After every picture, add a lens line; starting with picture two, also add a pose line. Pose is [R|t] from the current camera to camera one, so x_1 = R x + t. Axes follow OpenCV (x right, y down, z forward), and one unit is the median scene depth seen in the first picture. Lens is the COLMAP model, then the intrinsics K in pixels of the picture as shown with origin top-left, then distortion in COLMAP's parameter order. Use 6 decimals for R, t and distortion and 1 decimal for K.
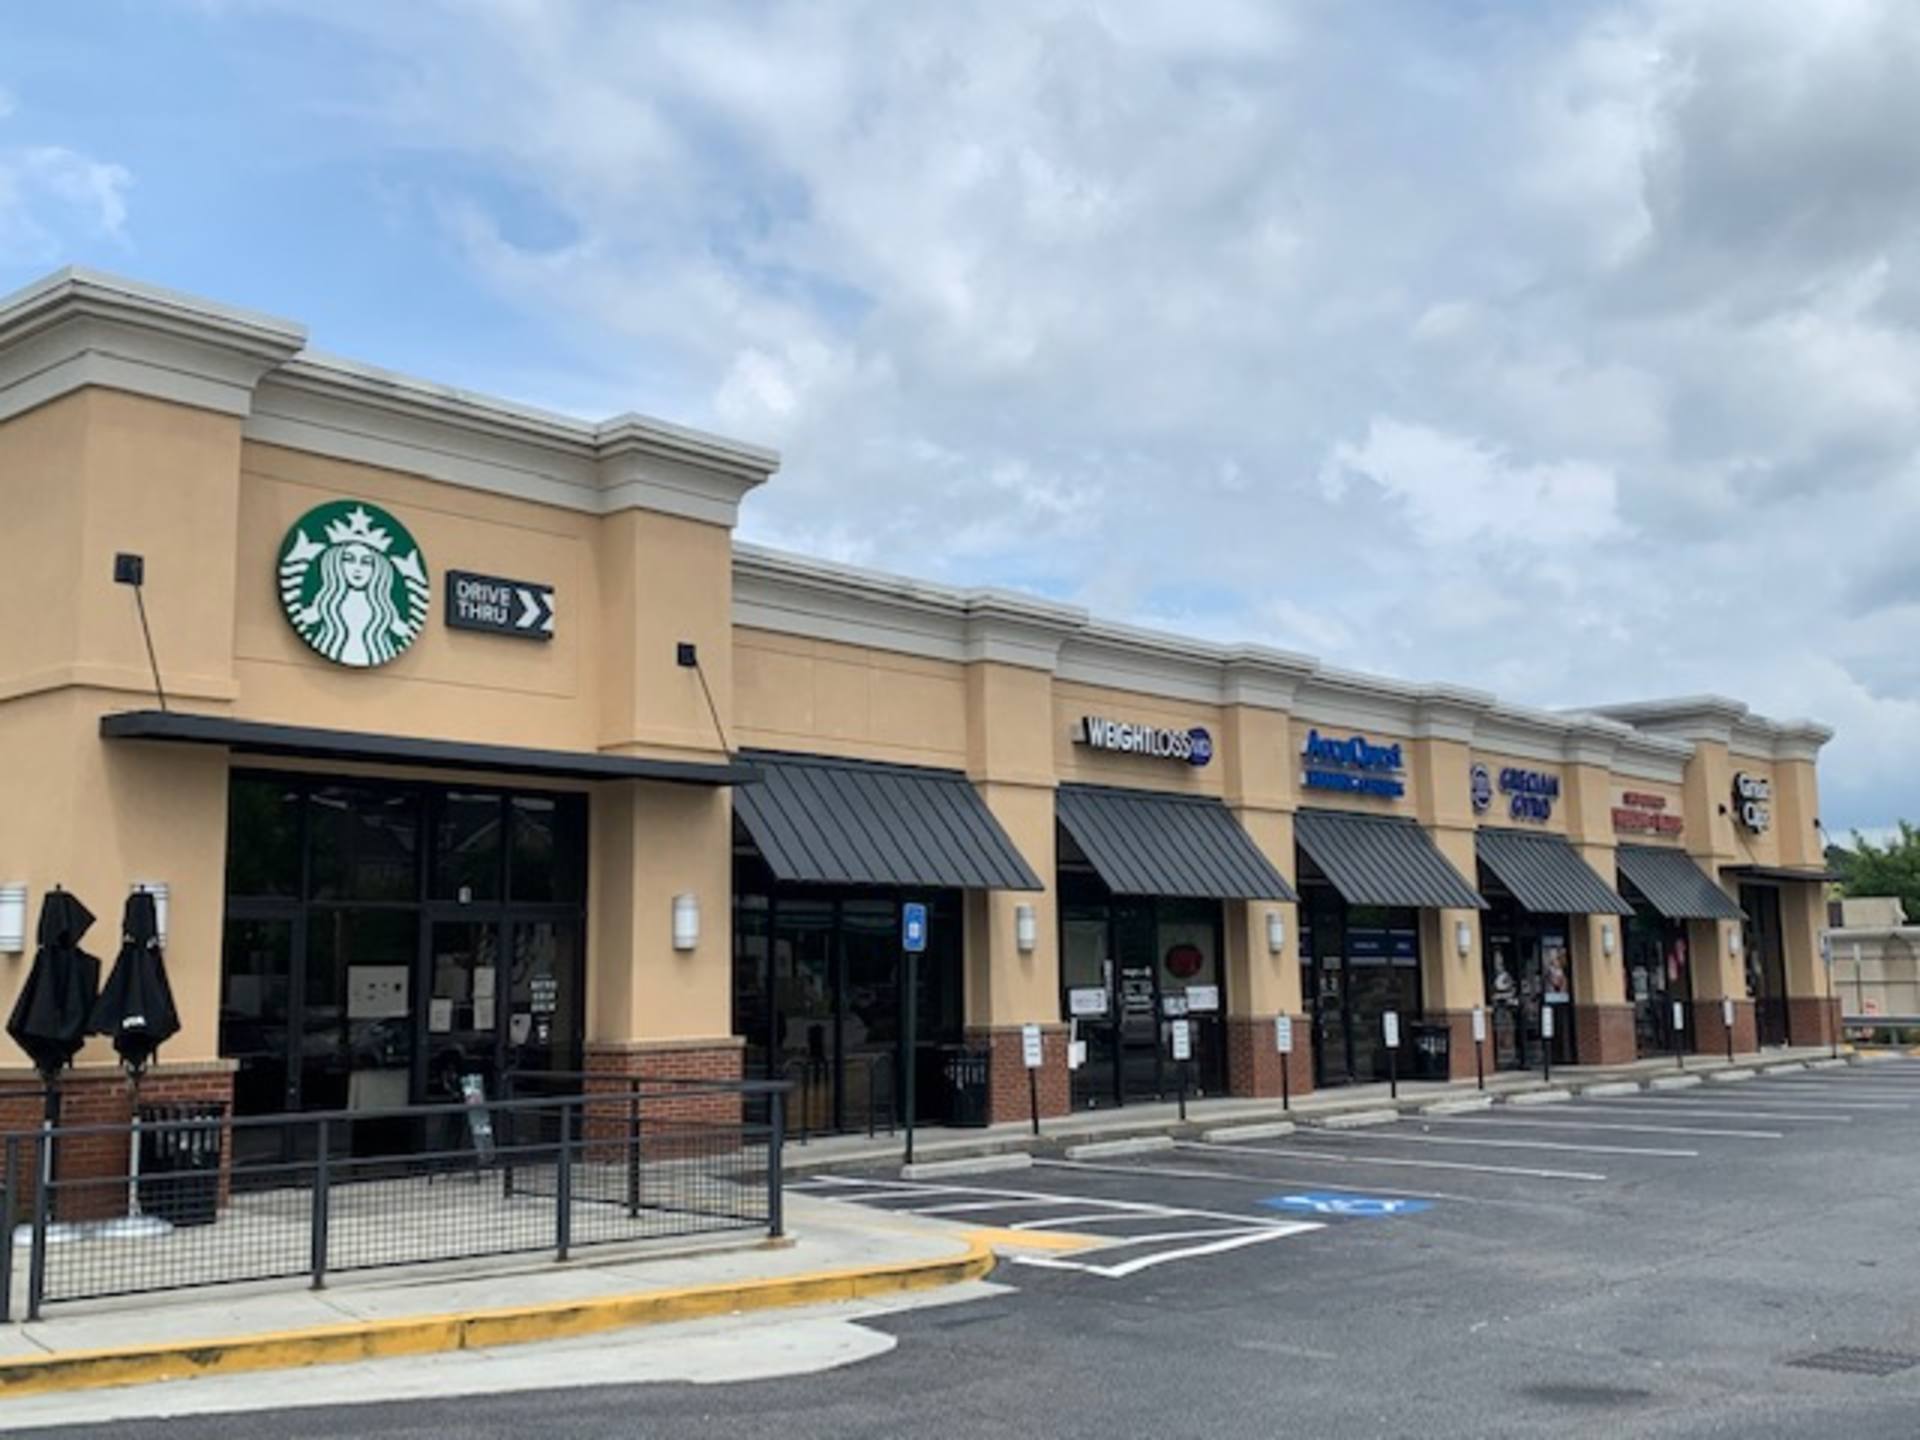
lens RADIAL K [[2023.3, 0, 966.1], [0, 2023.3, 718.7], [0, 0, 1]] dist [0.030385, 0.000000]
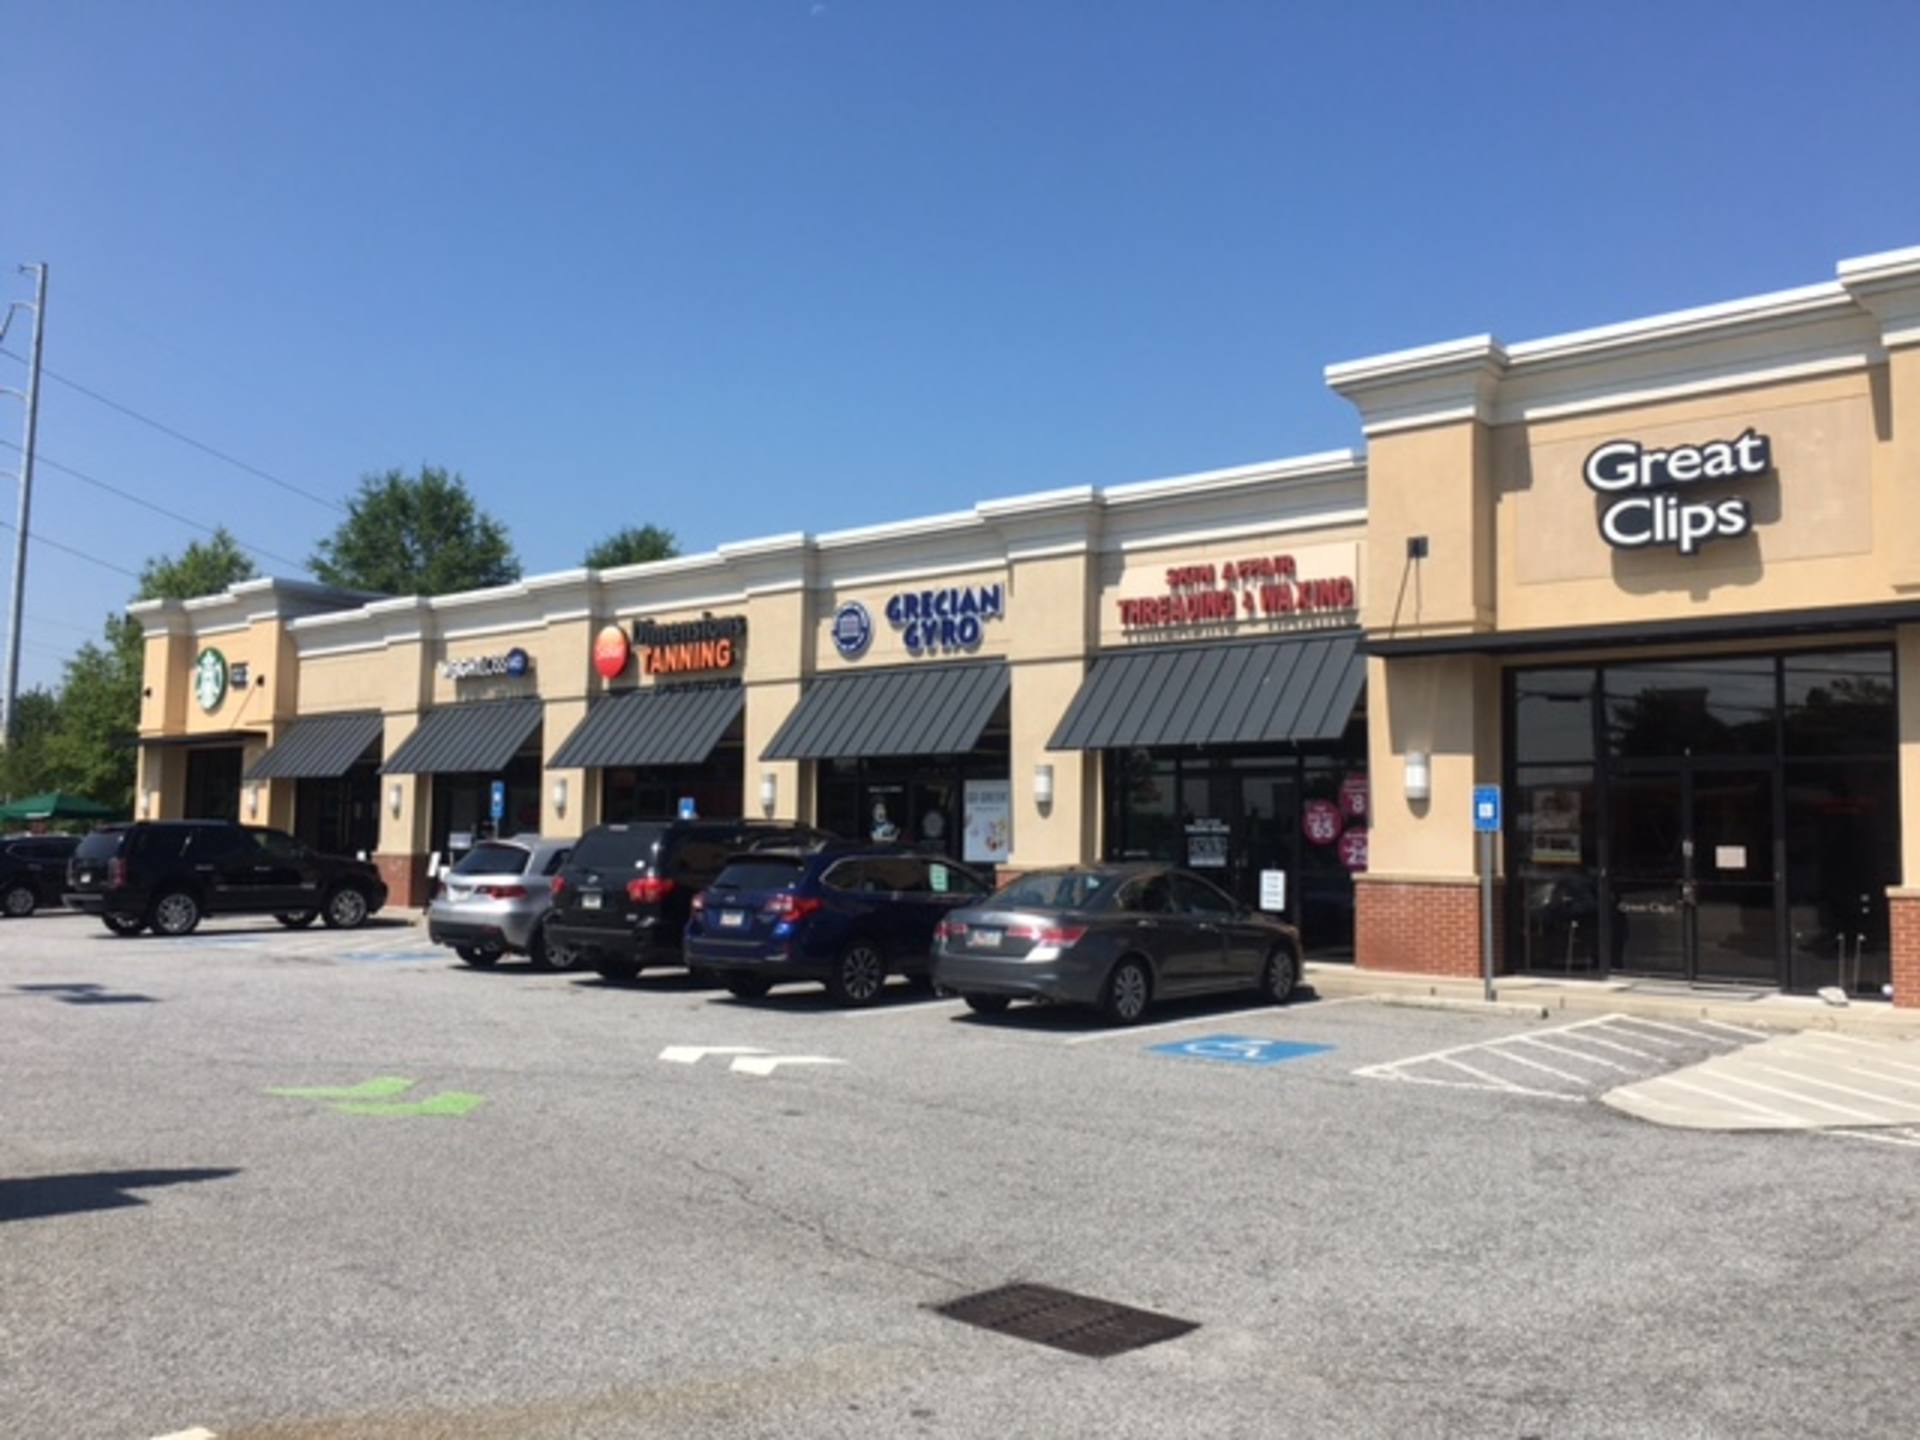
lens RADIAL K [[1592.3, 0, 955.4], [0, 1592.3, 716.4], [0, 0, 1]] dist [0.039501, -0.051914]
pose [[0.035853, -0.060605, -0.997518, 0.938519], [0.125412, 0.990541, -0.055674, 0.110863], [0.991457, -0.123104, 0.043115, 0.918374]]
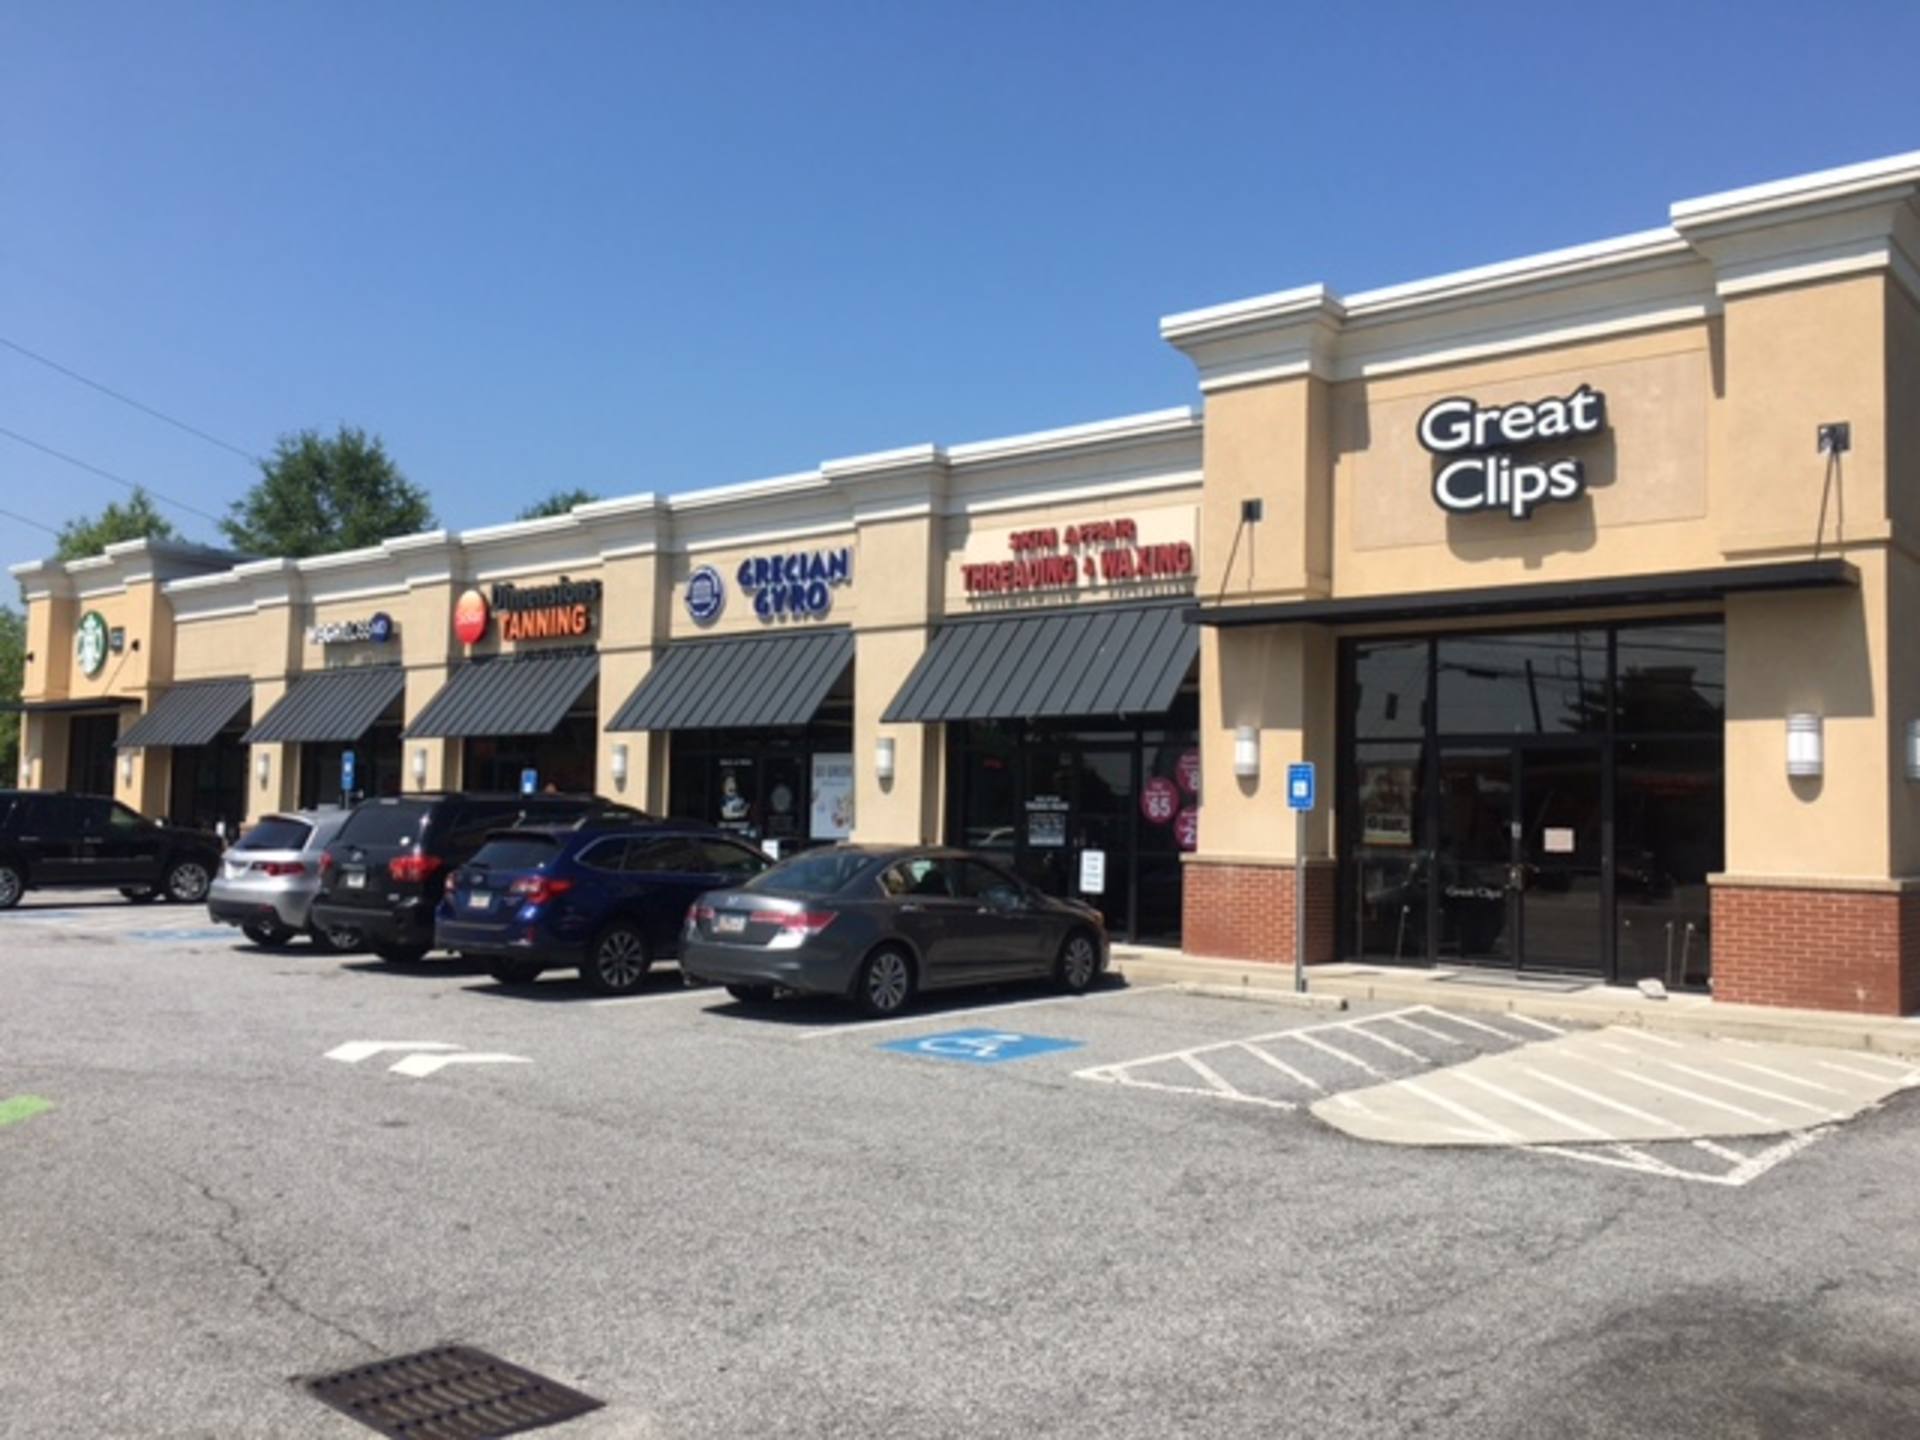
lens RADIAL K [[1592.3, 0, 961.0], [0, 1592.3, 717.1], [0, 0, 1]] dist [0.039501, -0.051914]
pose [[0.042795, -0.042820, -0.998166, 0.899829], [0.118711, 0.992221, -0.037475, 0.120156], [0.992006, -0.116890, 0.047545, 1.005202]]
